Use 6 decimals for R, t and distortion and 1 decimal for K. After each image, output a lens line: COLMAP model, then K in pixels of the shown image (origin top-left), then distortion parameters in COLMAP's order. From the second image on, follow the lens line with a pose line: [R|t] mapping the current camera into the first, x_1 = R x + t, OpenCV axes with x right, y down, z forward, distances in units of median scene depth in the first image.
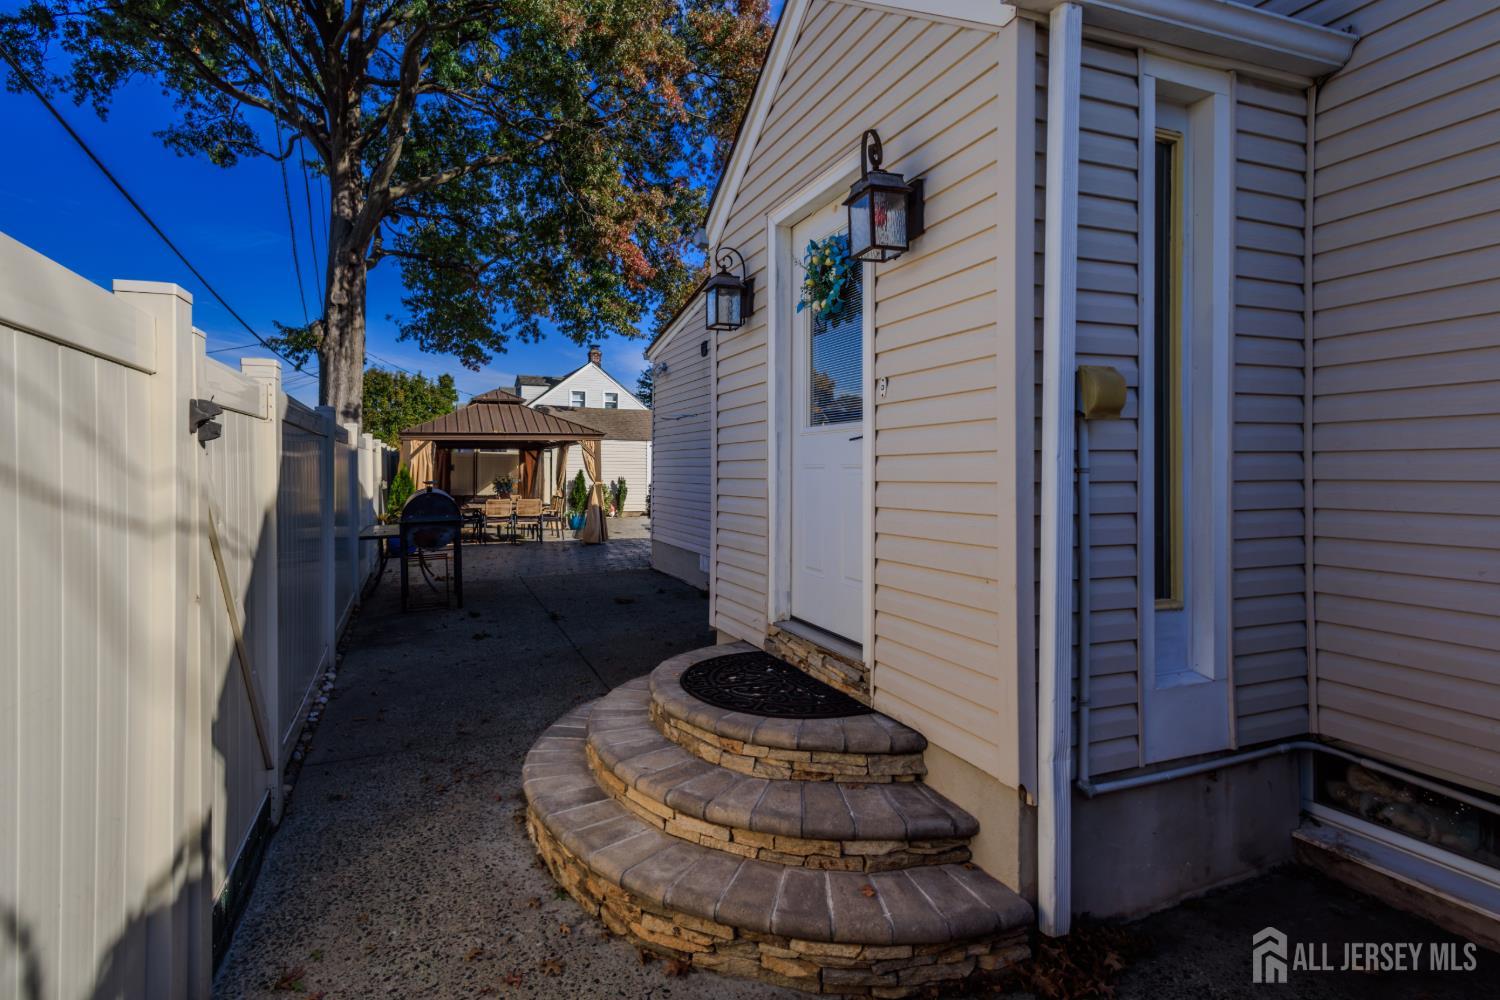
lens RADIAL K [[711.3, 0, 685.7], [0, 711.3, 468.4], [0, 0, 1]] dist [0.001031, 0.000102]
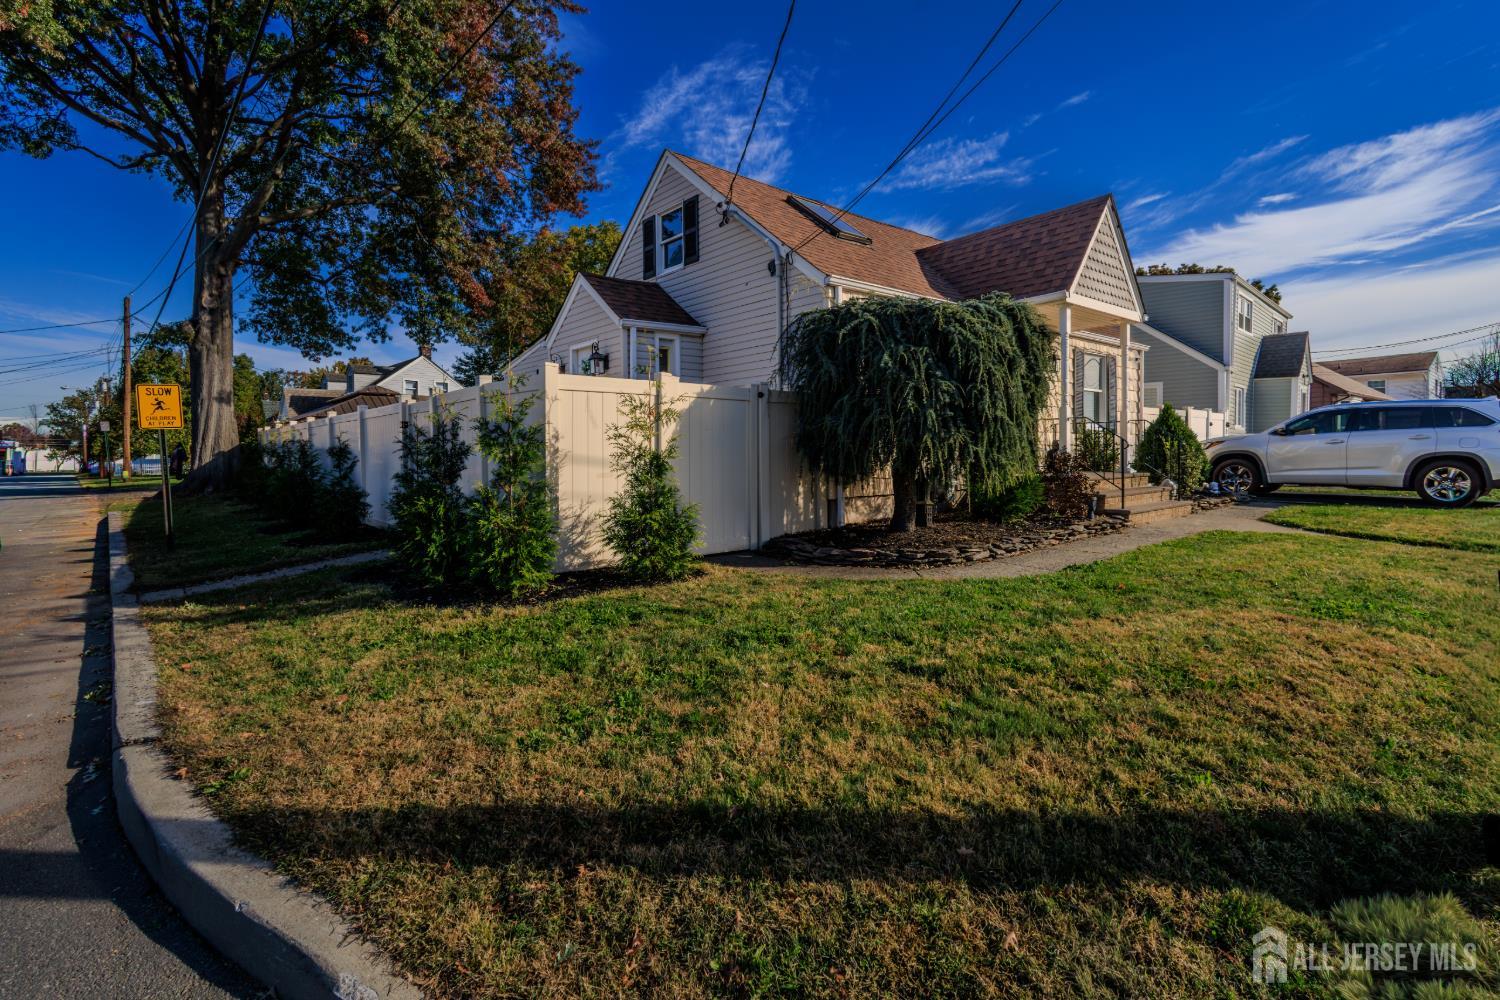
lens RADIAL K [[673.3, 0, 738.6], [0, 673.3, 458.1], [0, 0, 1]] dist [0.013236, -0.000721]
pose [[0.941114, -0.013246, 0.337830, -0.034665], [0.009532, 0.999875, 0.012649, 0.016801], [-0.337955, -0.008684, 0.941122, -0.370242]]
